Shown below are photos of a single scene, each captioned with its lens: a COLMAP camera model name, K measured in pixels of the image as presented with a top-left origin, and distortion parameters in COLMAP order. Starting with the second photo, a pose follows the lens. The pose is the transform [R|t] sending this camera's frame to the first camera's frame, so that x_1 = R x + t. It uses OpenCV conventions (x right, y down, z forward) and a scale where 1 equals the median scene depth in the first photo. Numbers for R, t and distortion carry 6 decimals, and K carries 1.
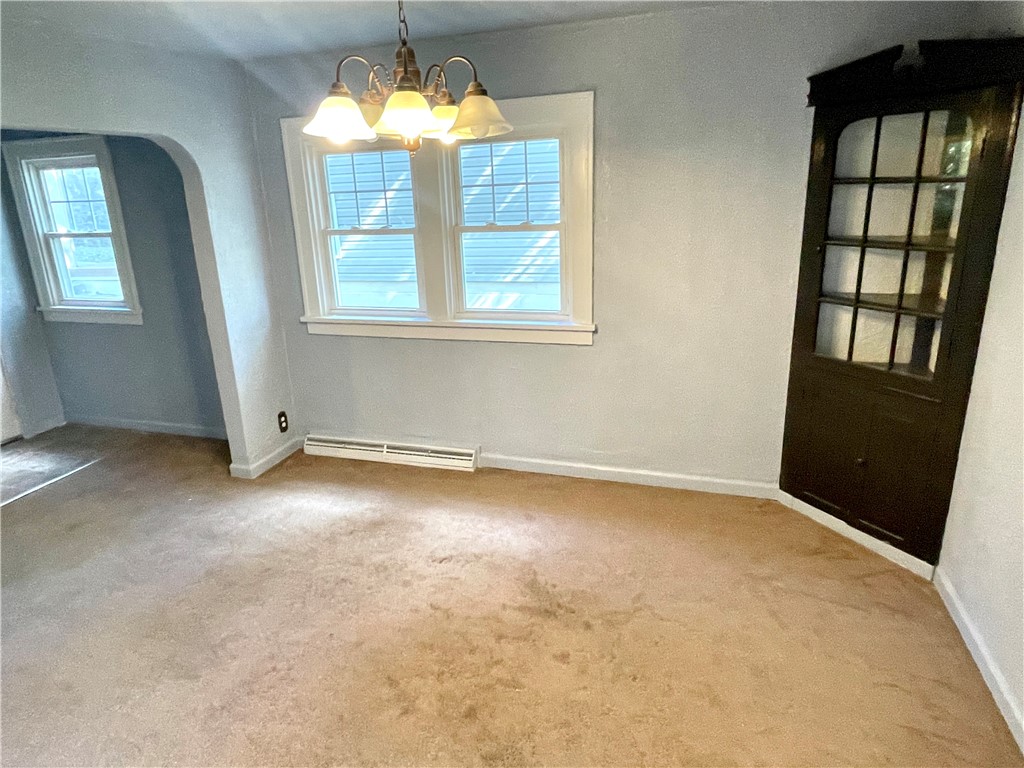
lens RADIAL K [[631.7, 0, 508.4], [0, 631.7, 375.6], [0, 0, 1]] dist [0.001522, -0.000875]
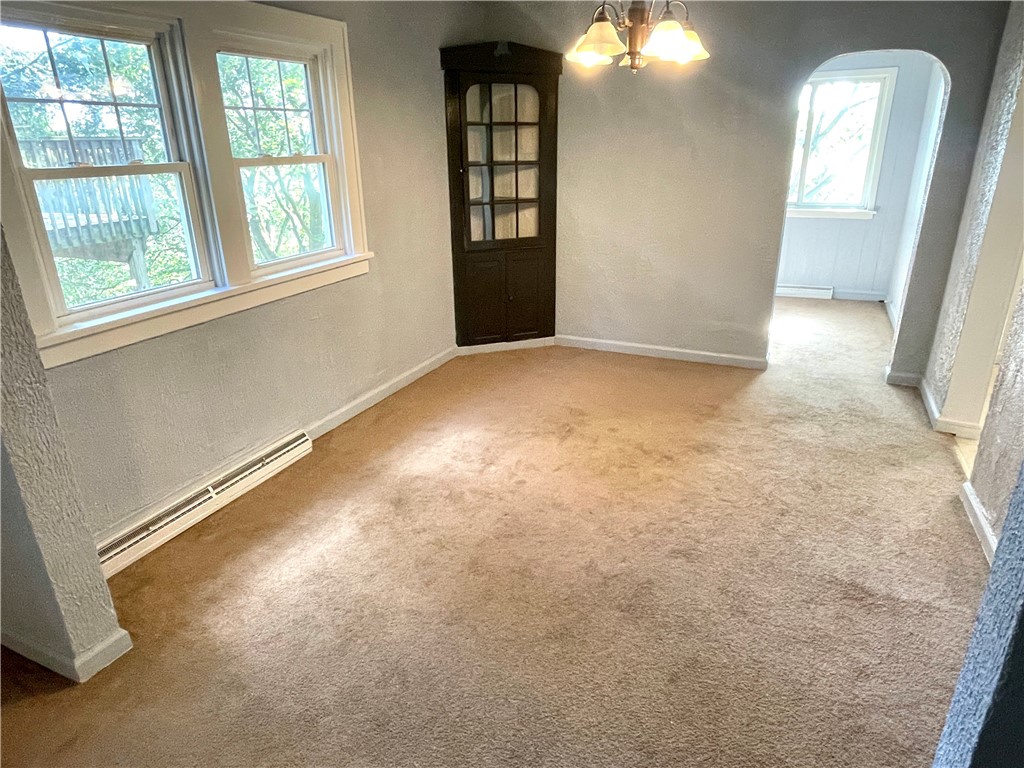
lens RADIAL K [[631.7, 0, 508.4], [0, 631.7, 386.4], [0, 0, 1]] dist [0.001522, -0.000875]
pose [[0.105552, -0.321897, 0.940873, -0.956029], [0.293705, 0.914039, 0.279767, -0.107312], [-0.950051, 0.246809, 0.191022, 0.661154]]
